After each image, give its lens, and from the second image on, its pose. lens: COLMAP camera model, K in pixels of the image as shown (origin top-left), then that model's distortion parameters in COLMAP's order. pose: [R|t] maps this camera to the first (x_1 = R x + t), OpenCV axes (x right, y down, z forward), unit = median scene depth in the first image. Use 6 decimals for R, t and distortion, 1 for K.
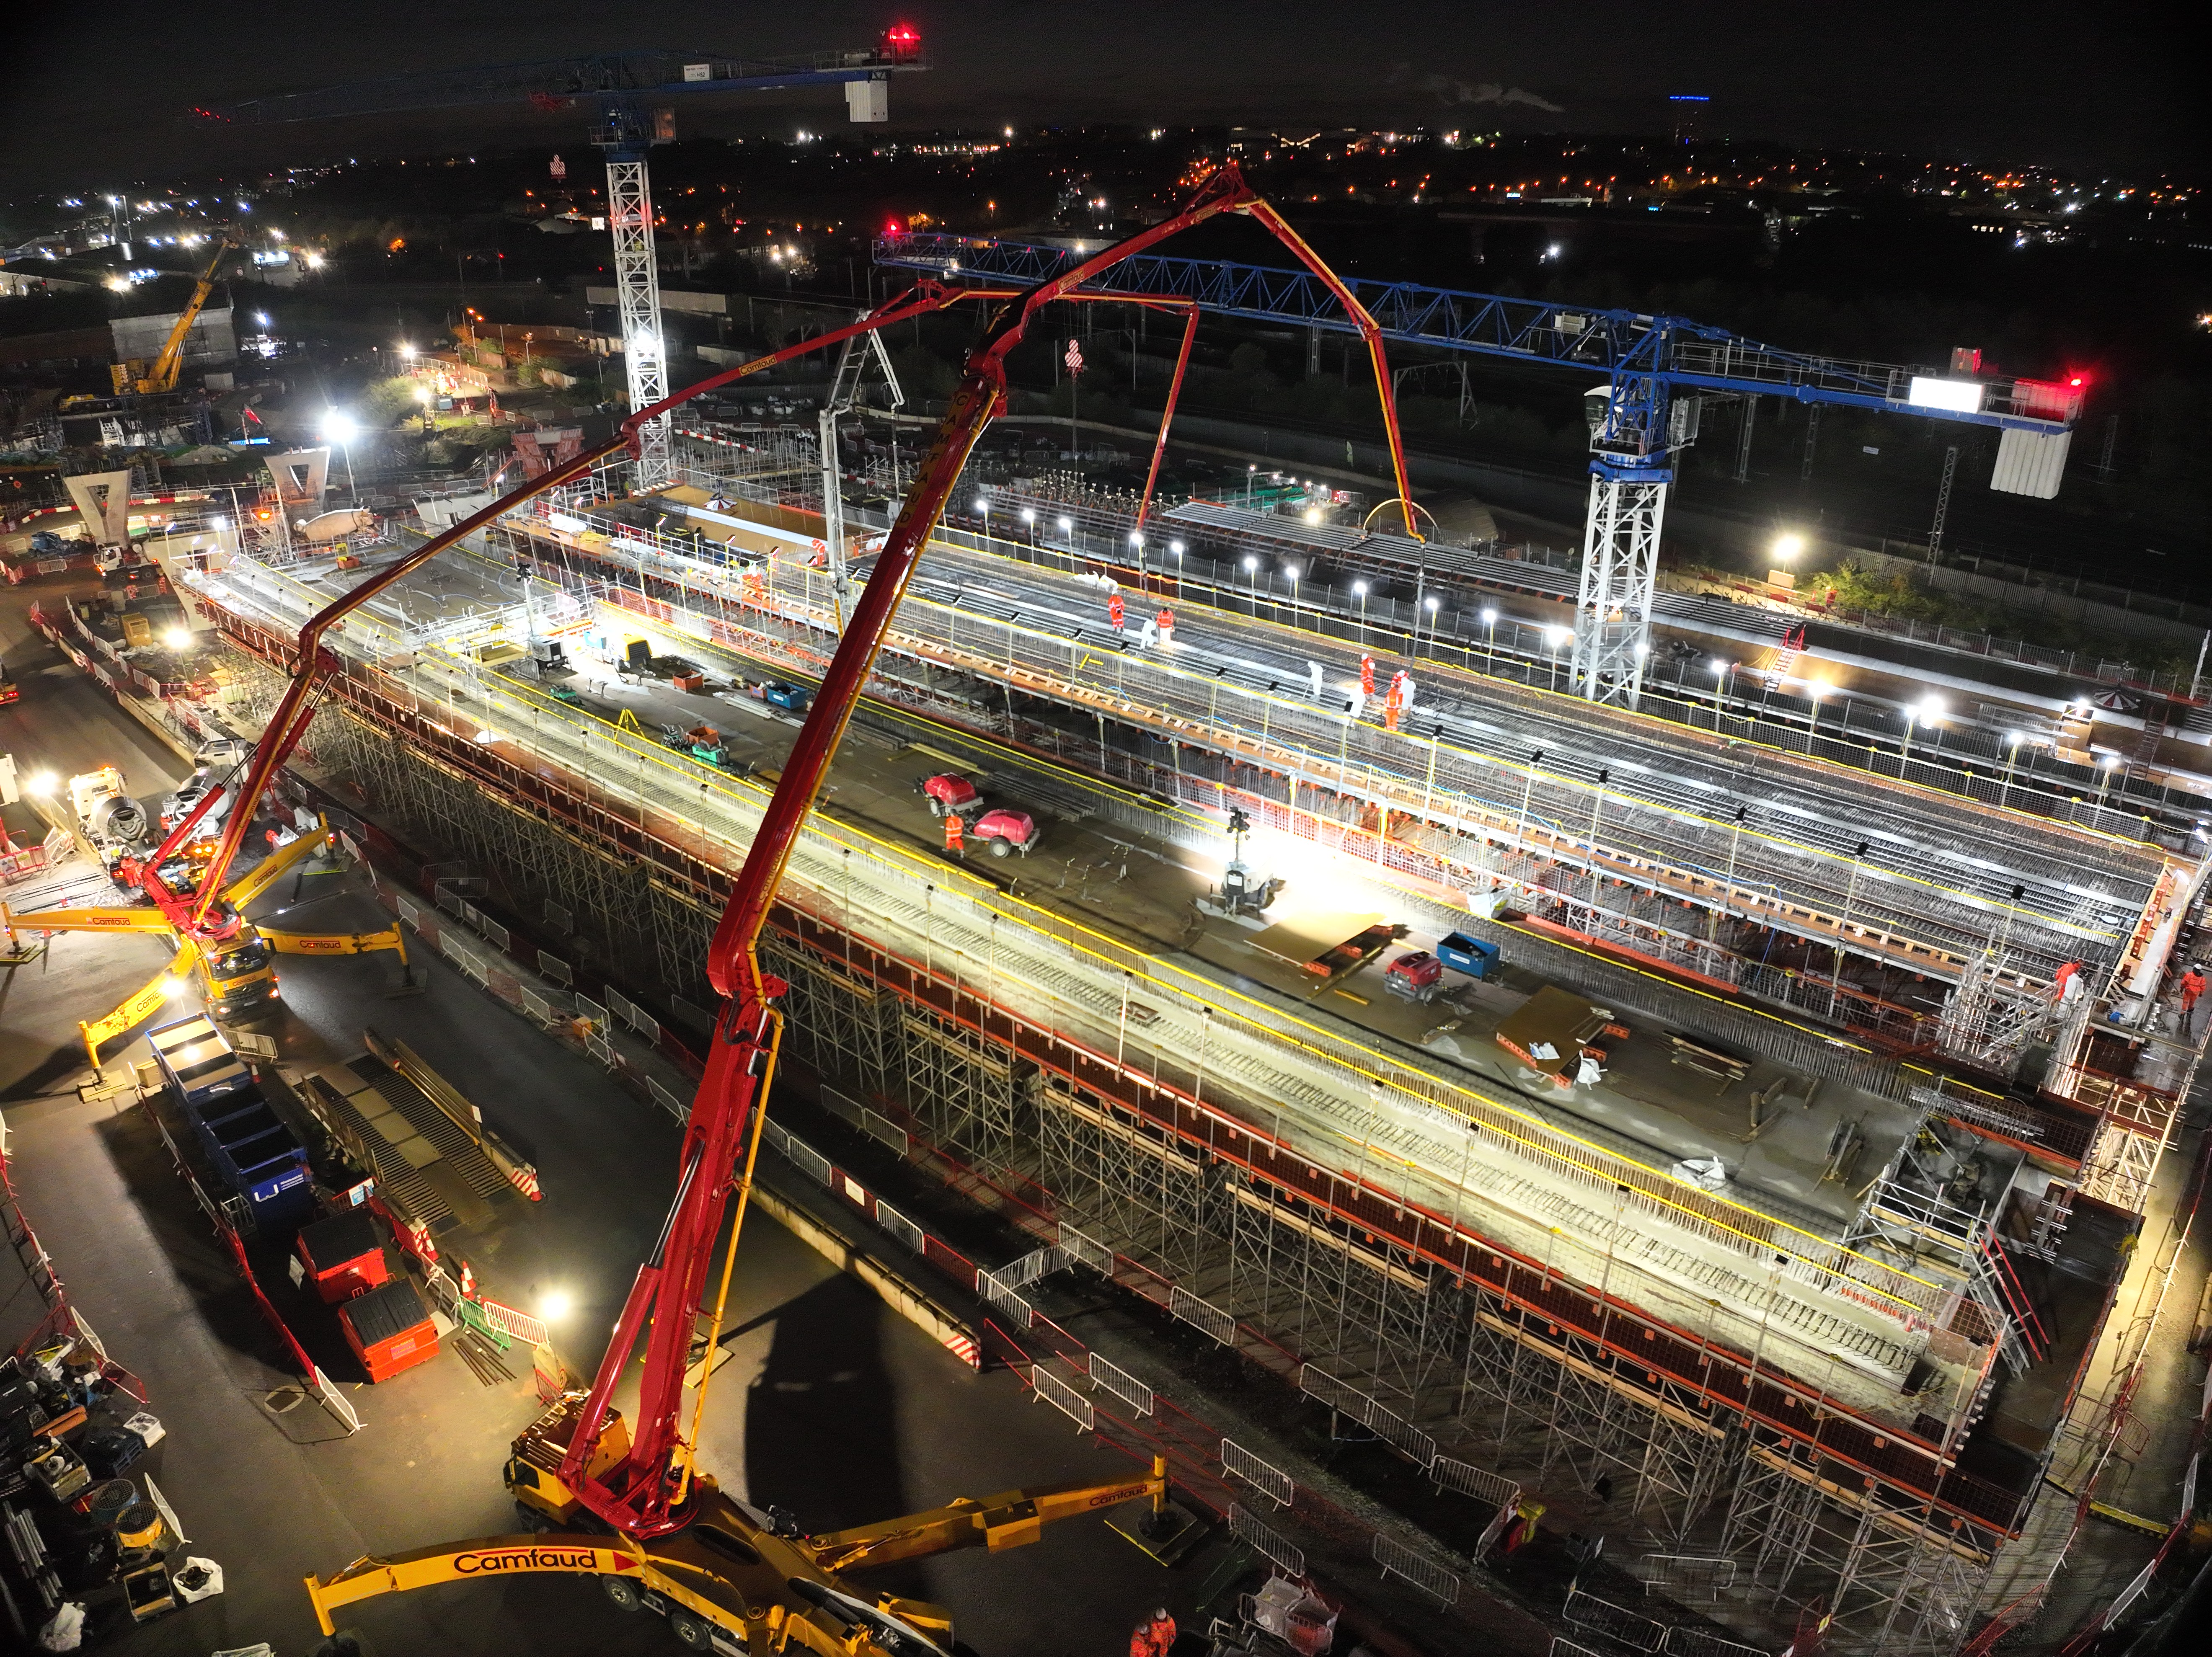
lens RADIAL K [[1549.5, 0, 1106.2], [0, 1549.5, 821.1], [0, 0, 1]] dist [-0.106403, -0.007332]
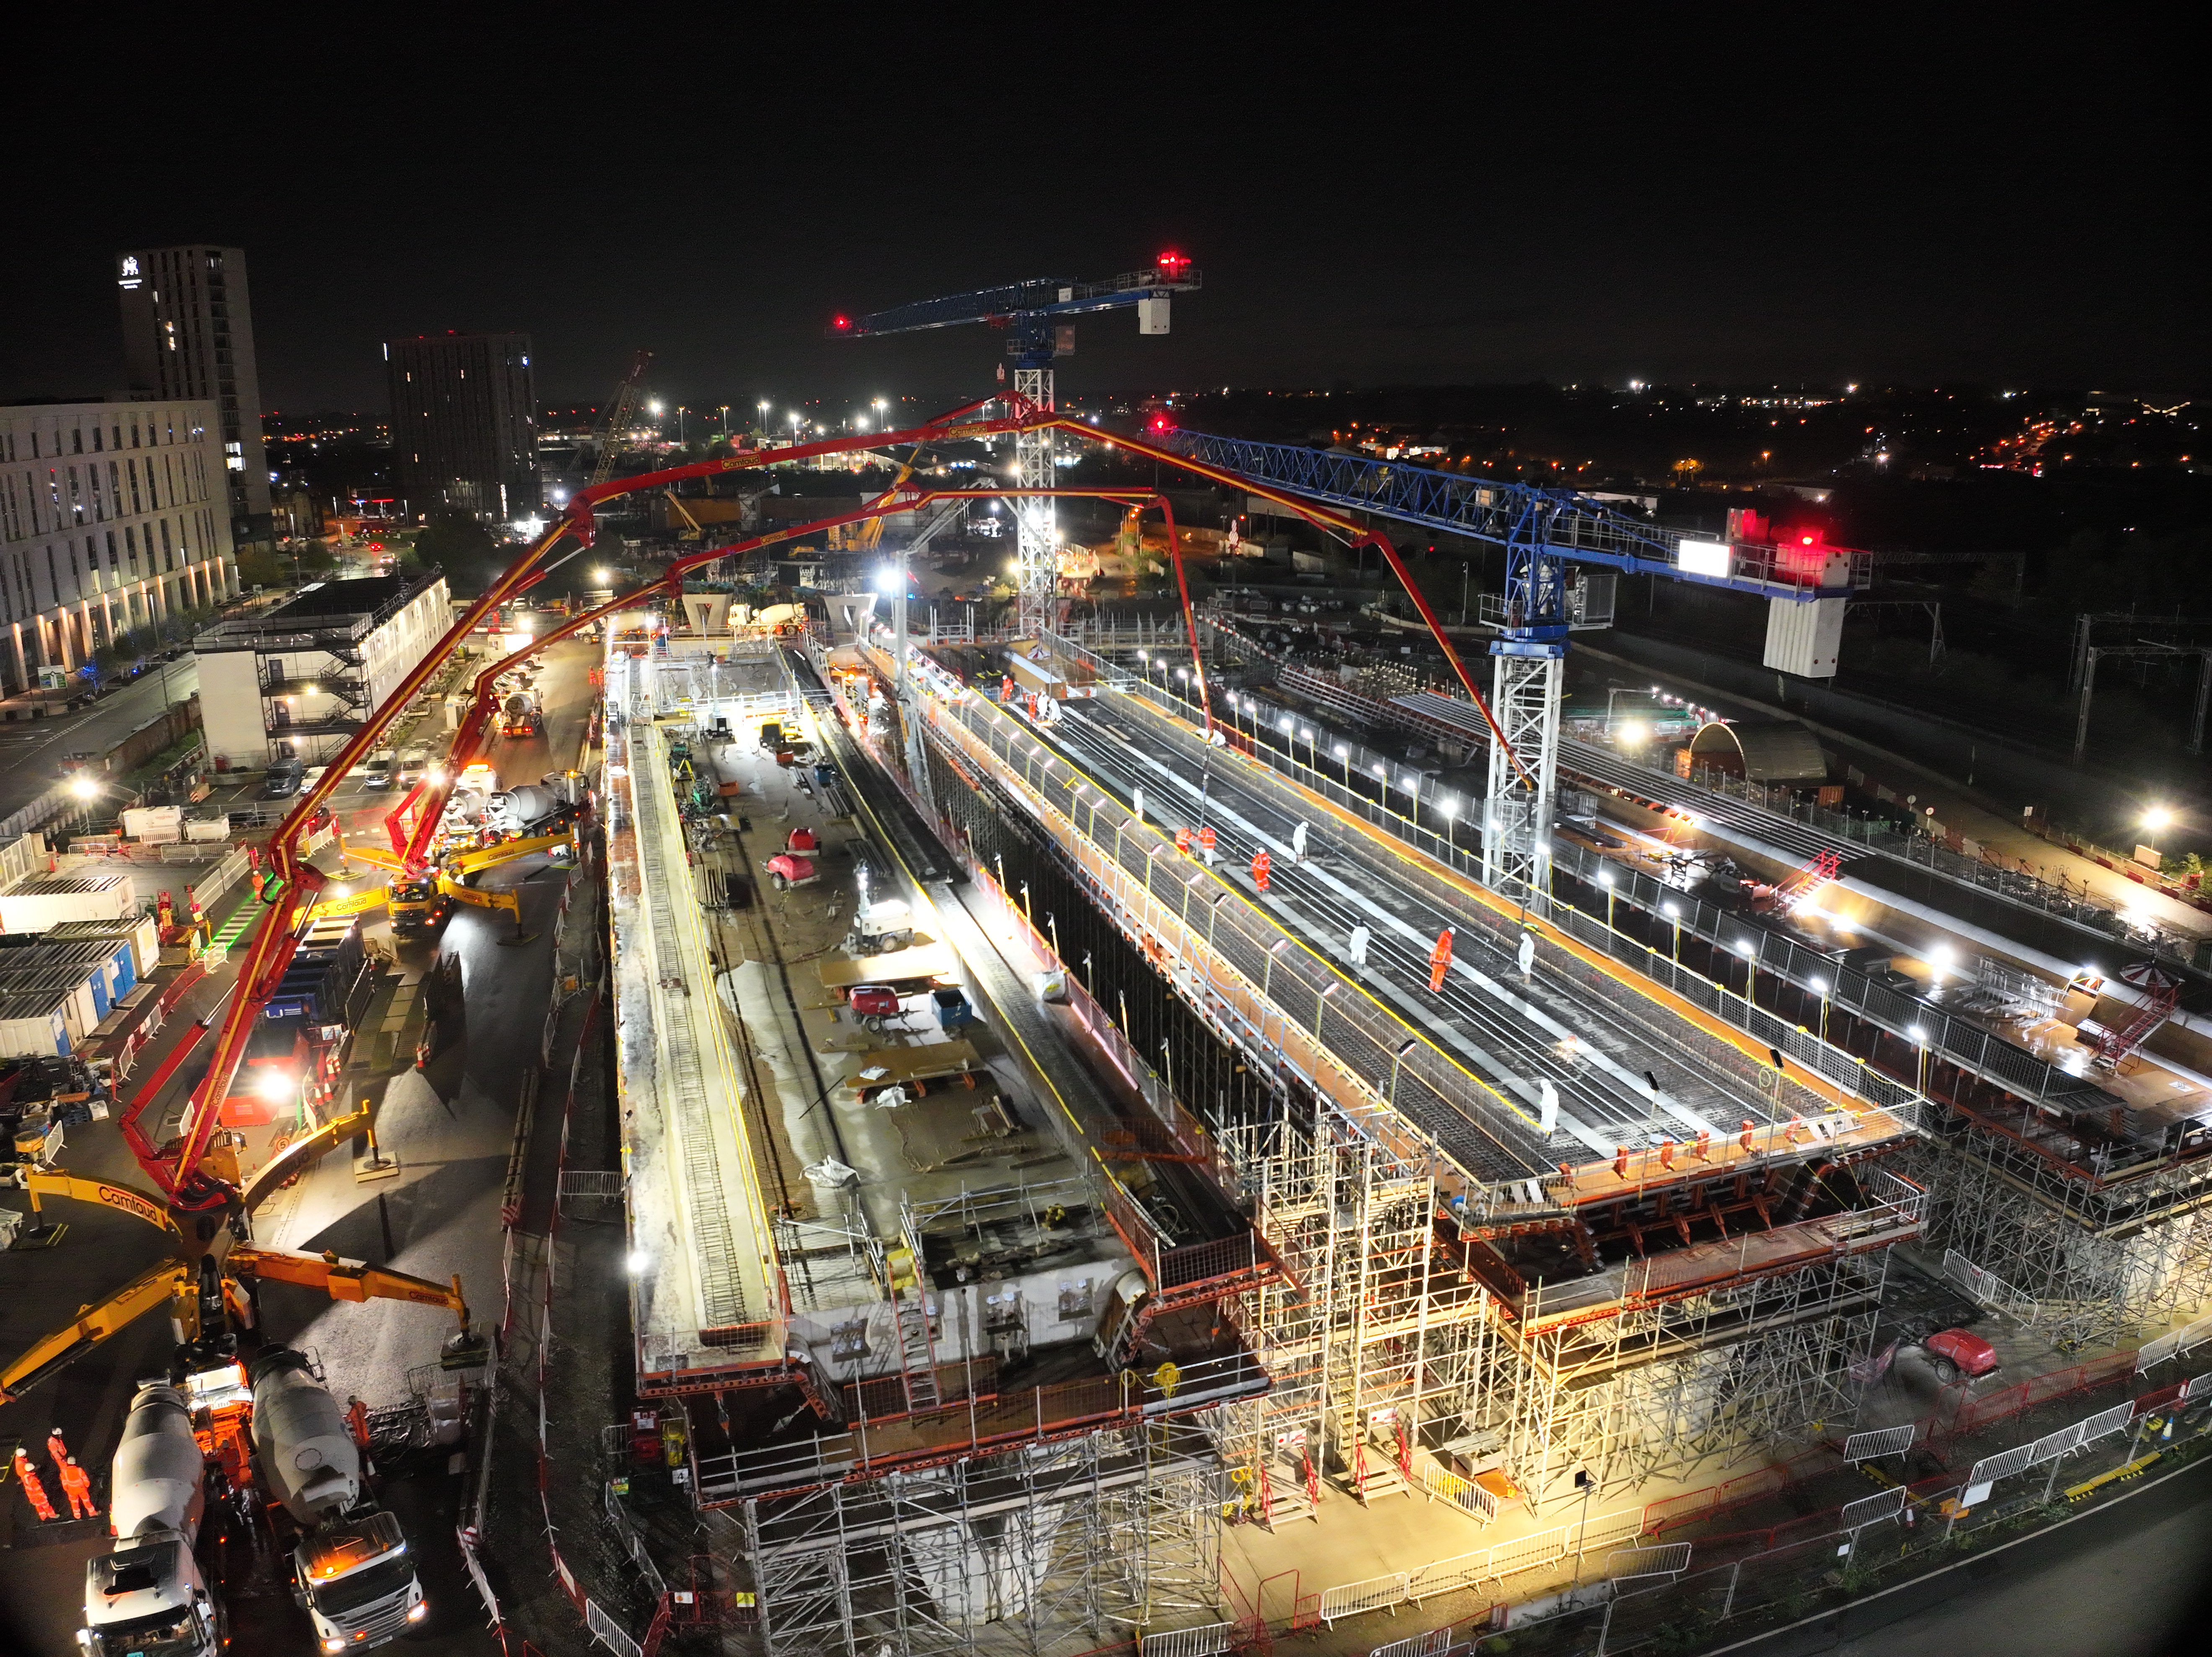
lens RADIAL K [[1549.5, 0, 1106.2], [0, 1549.5, 821.1], [0, 0, 1]] dist [-0.106403, -0.007332]
pose [[0.864324, 0.133132, -0.484995, 0.568574], [-0.203068, 0.974607, -0.094361, 0.025071], [0.460118, 0.180045, 0.869411, 0.039400]]
